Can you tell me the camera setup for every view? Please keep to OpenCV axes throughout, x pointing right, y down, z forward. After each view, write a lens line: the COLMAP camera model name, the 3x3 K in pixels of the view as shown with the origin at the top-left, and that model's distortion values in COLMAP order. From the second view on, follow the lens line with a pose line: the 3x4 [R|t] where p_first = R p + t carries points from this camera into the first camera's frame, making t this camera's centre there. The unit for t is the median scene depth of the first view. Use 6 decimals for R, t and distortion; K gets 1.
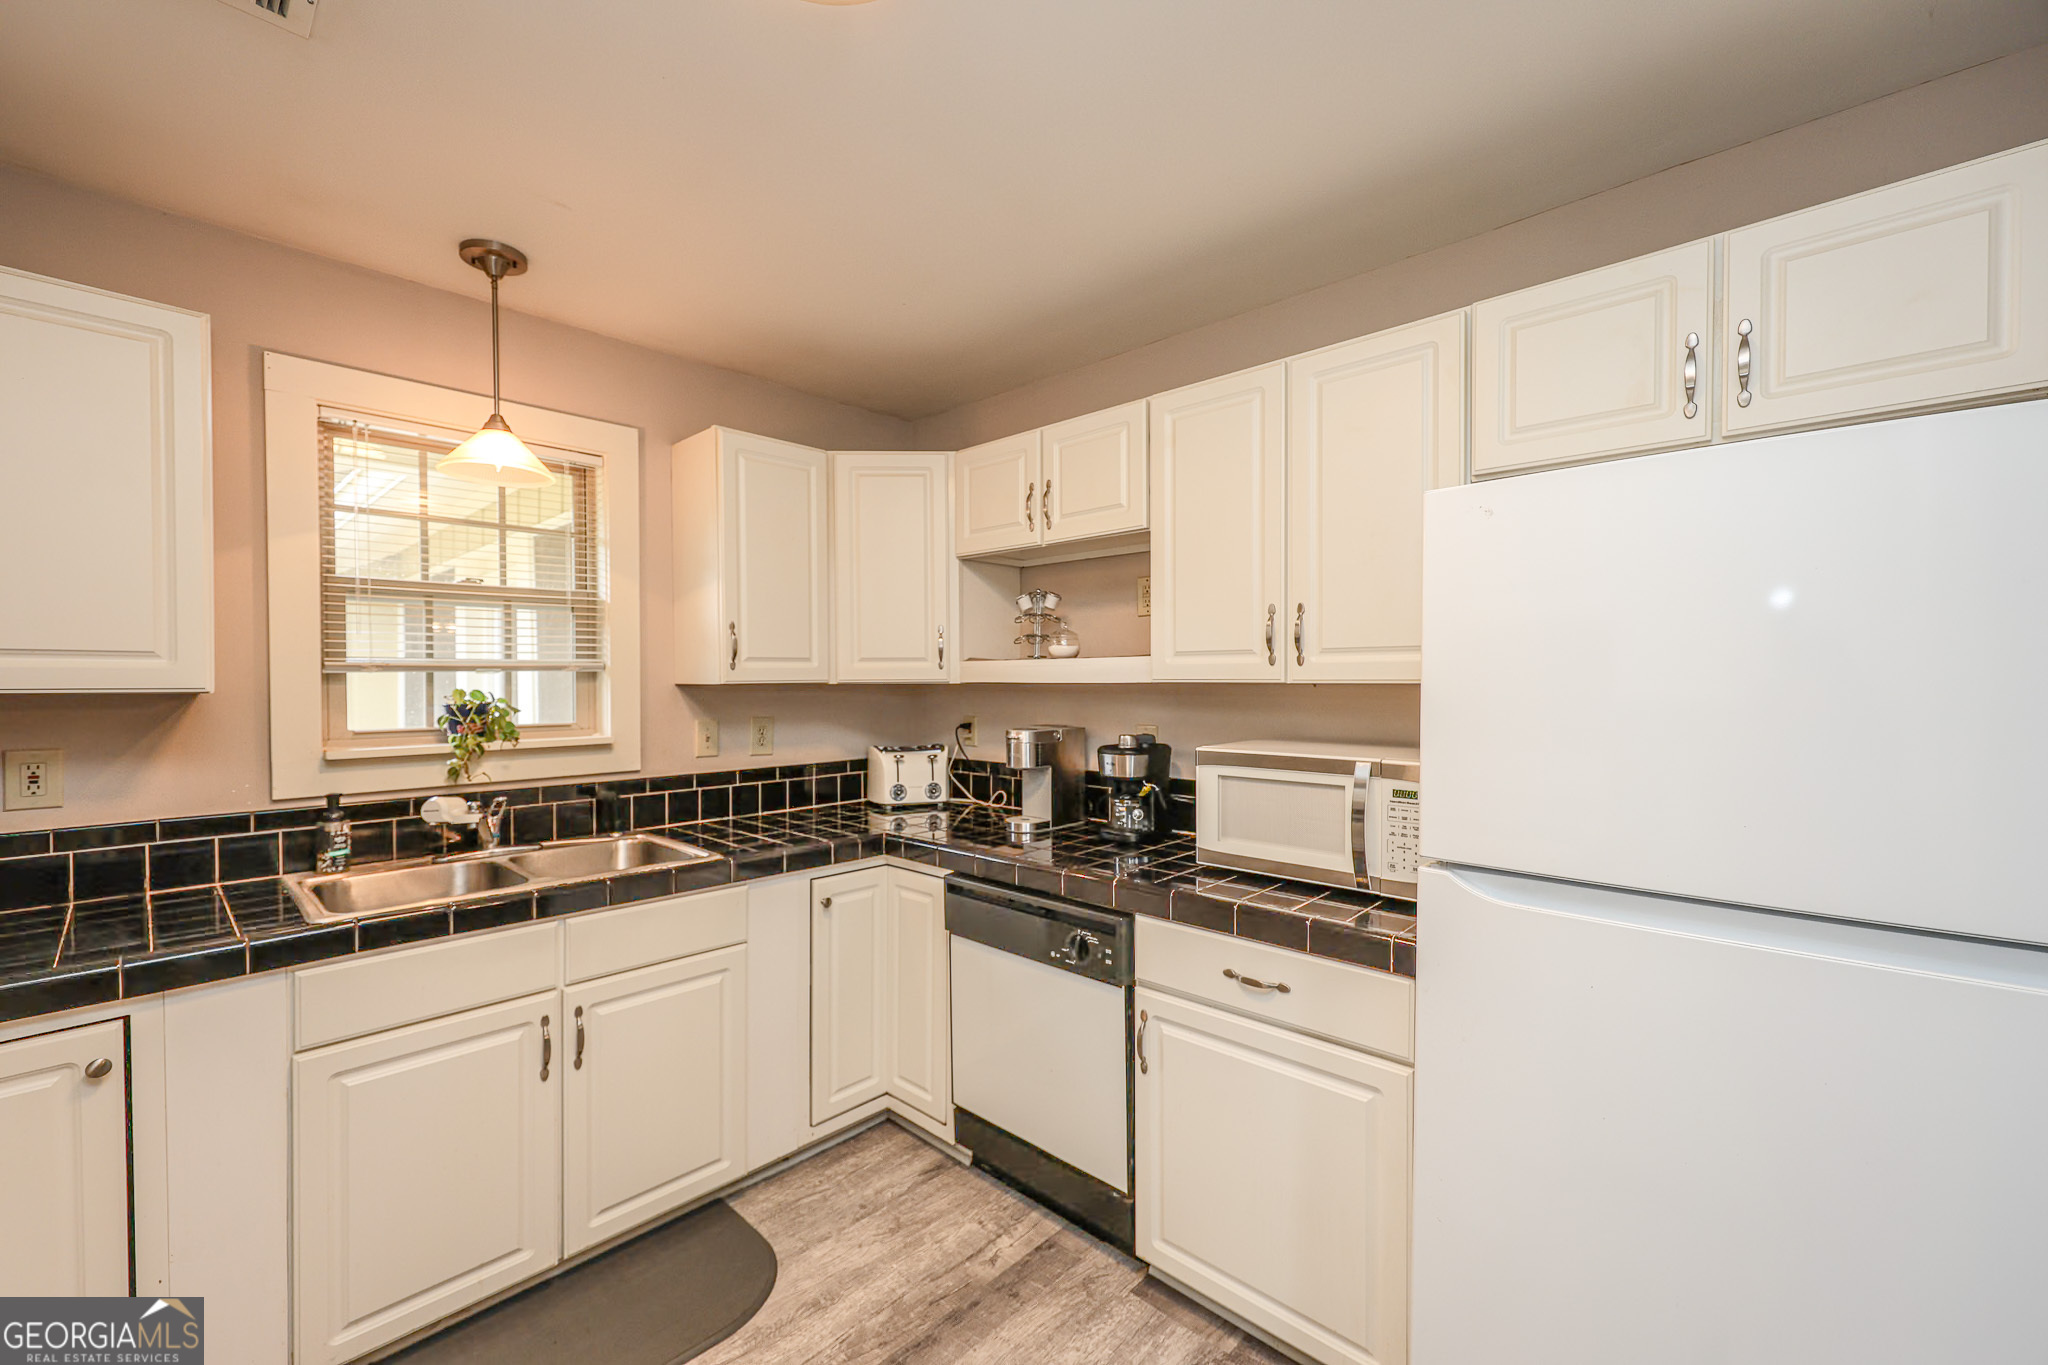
lens RADIAL K [[825.9, 0, 1024.3], [0, 825.9, 691.9], [0, 0, 1]] dist [0.001895, 0.000280]
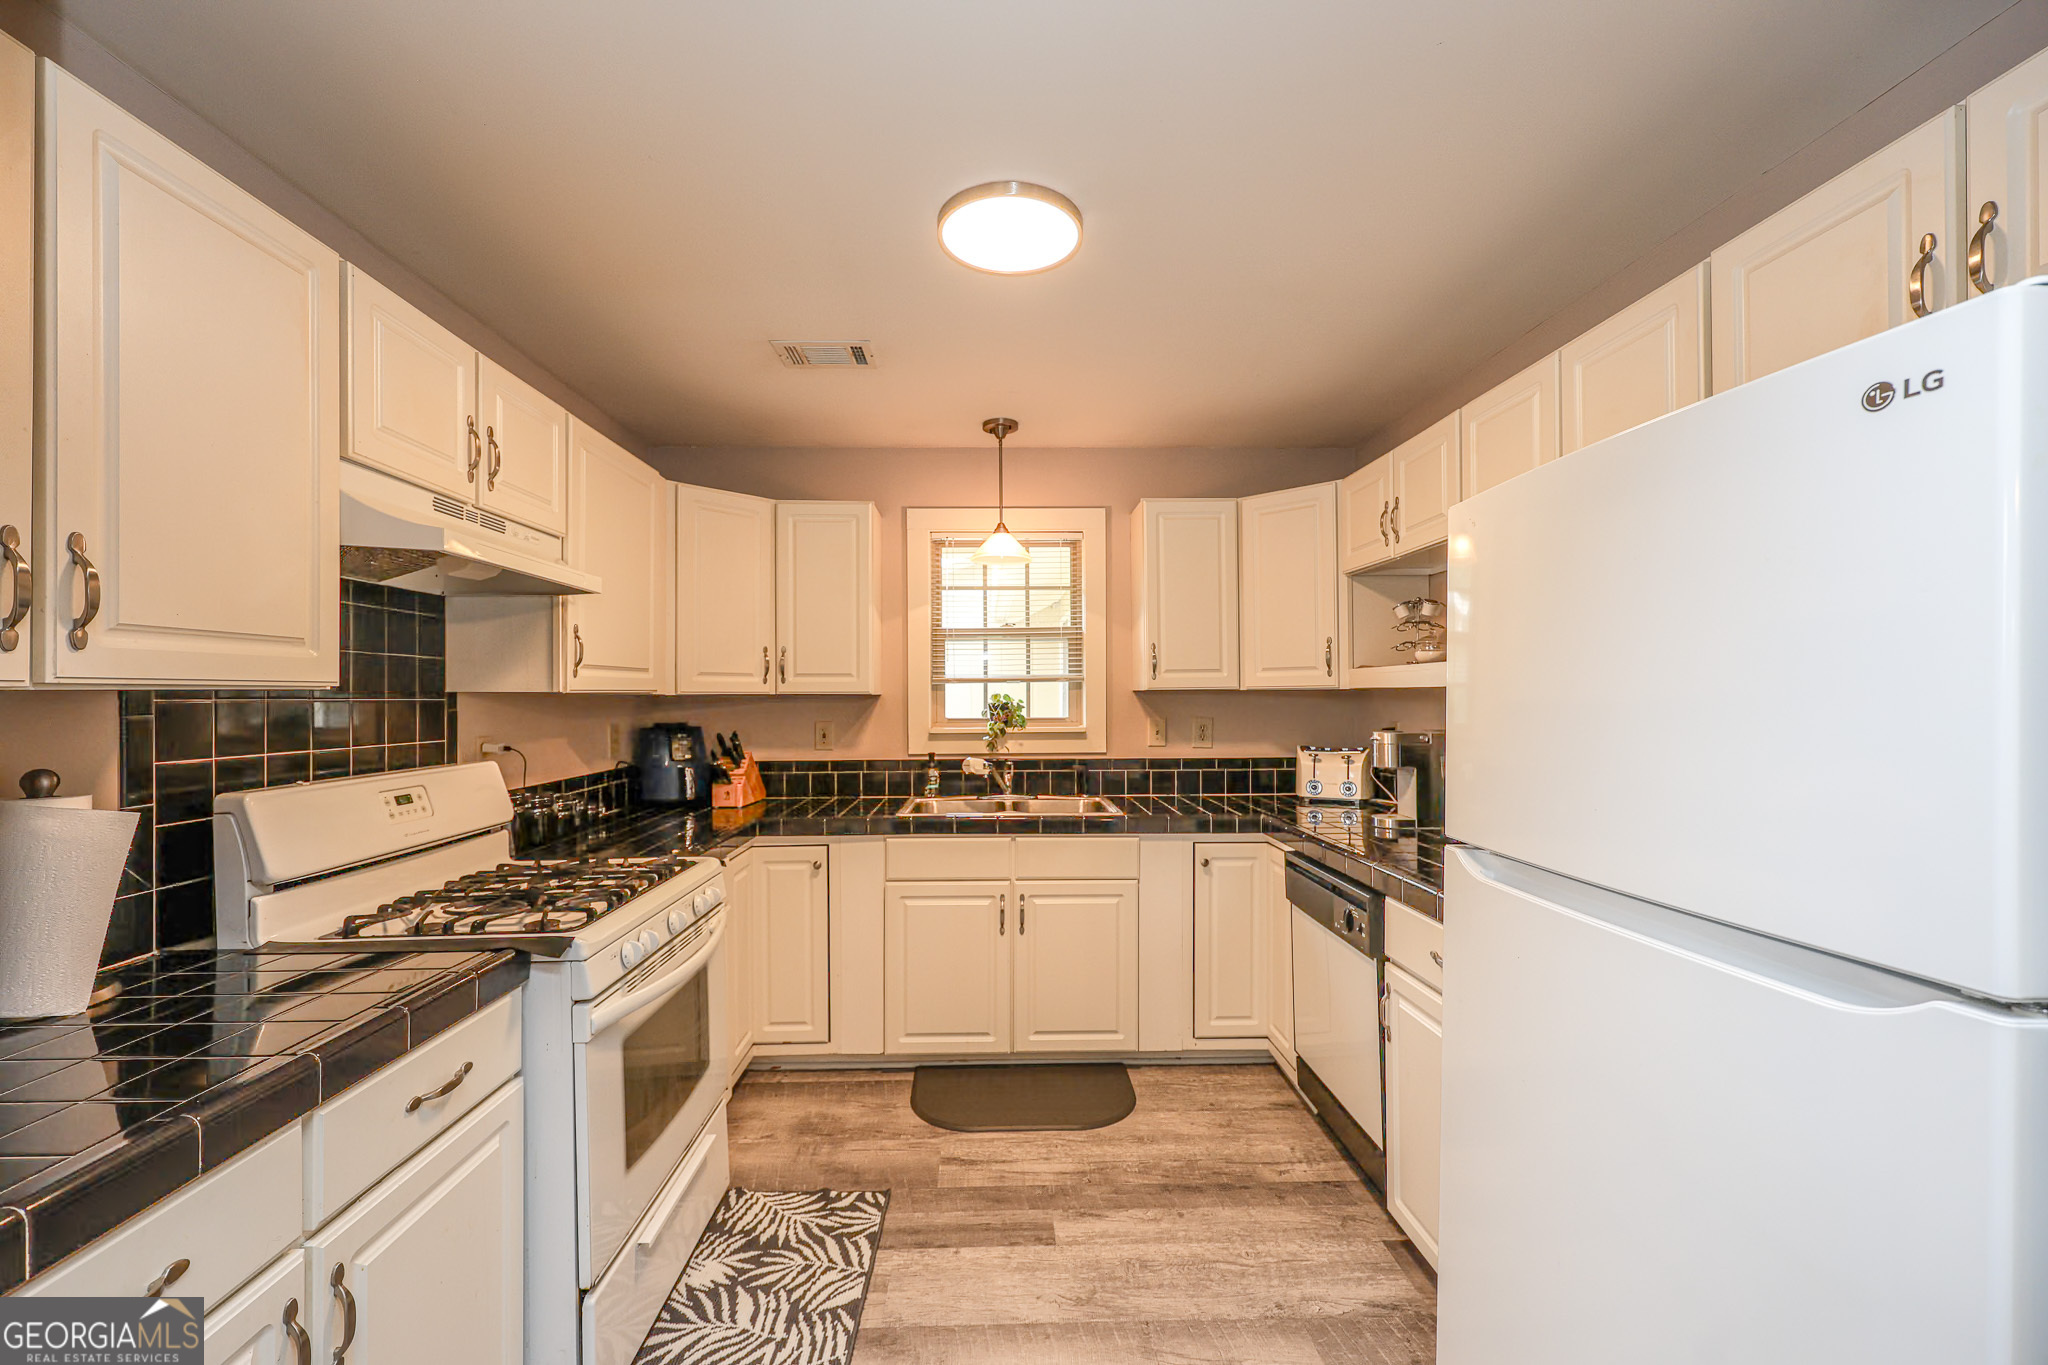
lens RADIAL K [[828.0, 0, 1014.4], [0, 828.0, 693.7], [0, 0, 1]] dist [0.009289, 0.000148]
pose [[0.711080, -0.002363, -0.703107, 0.465351], [-0.007152, 0.999918, -0.010594, 0.013222], [0.703075, 0.012561, 0.711005, -0.113043]]
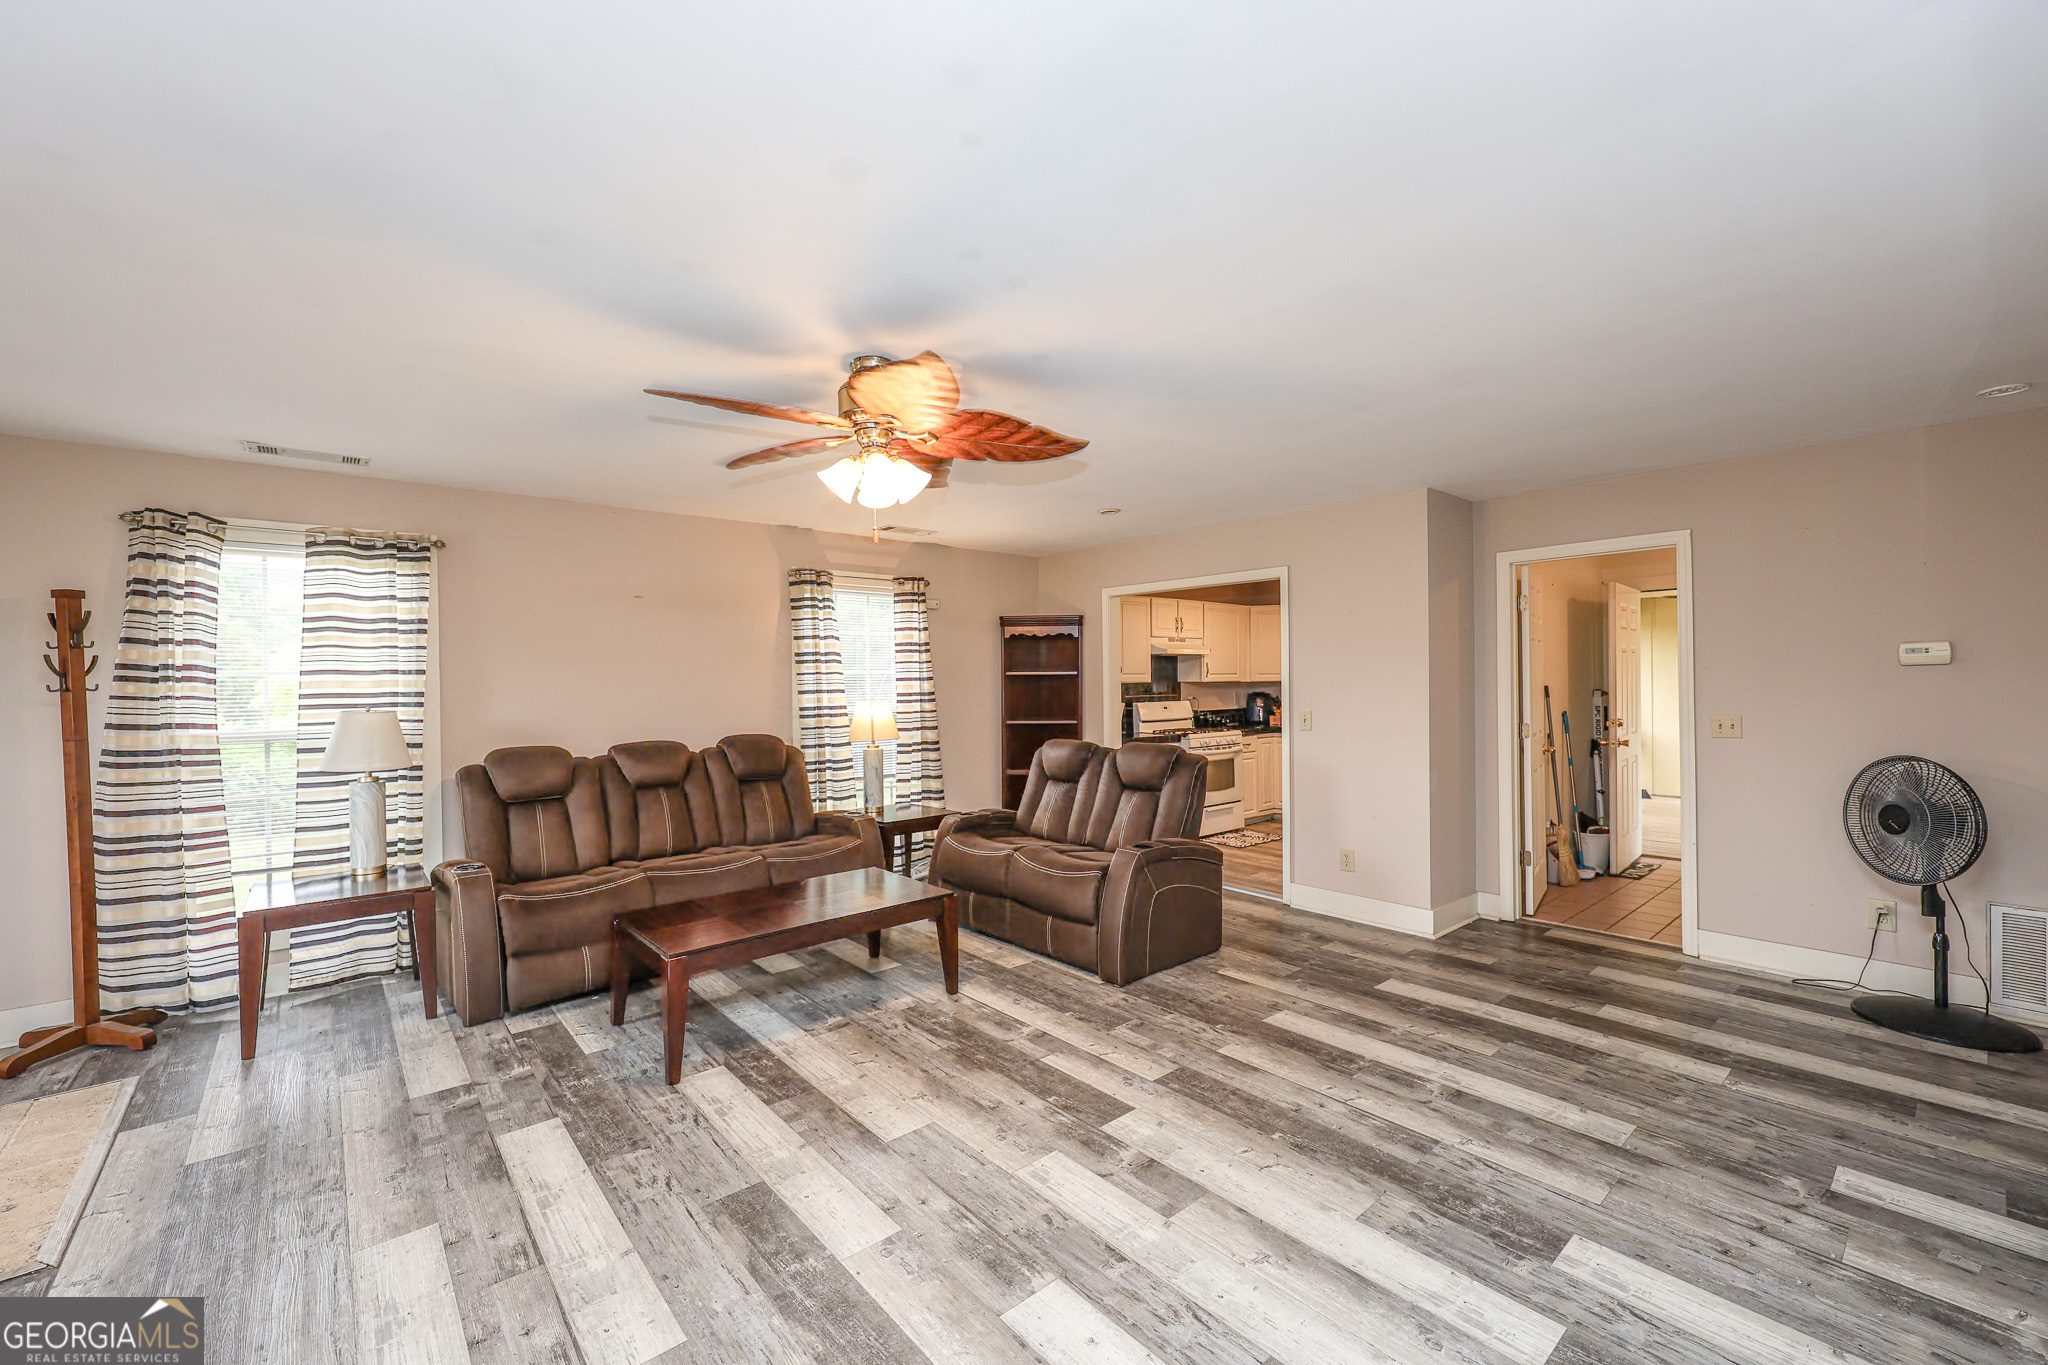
lens RADIAL K [[828.0, 0, 1014.4], [0, 828.0, 693.7], [0, 0, 1]] dist [0.009289, 0.000148]
pose [[-0.119626, 0.013065, -0.992733, 3.046824], [0.000049, 0.999913, 0.013153, 0.008207], [0.992819, 0.001525, -0.119616, -0.167253]]
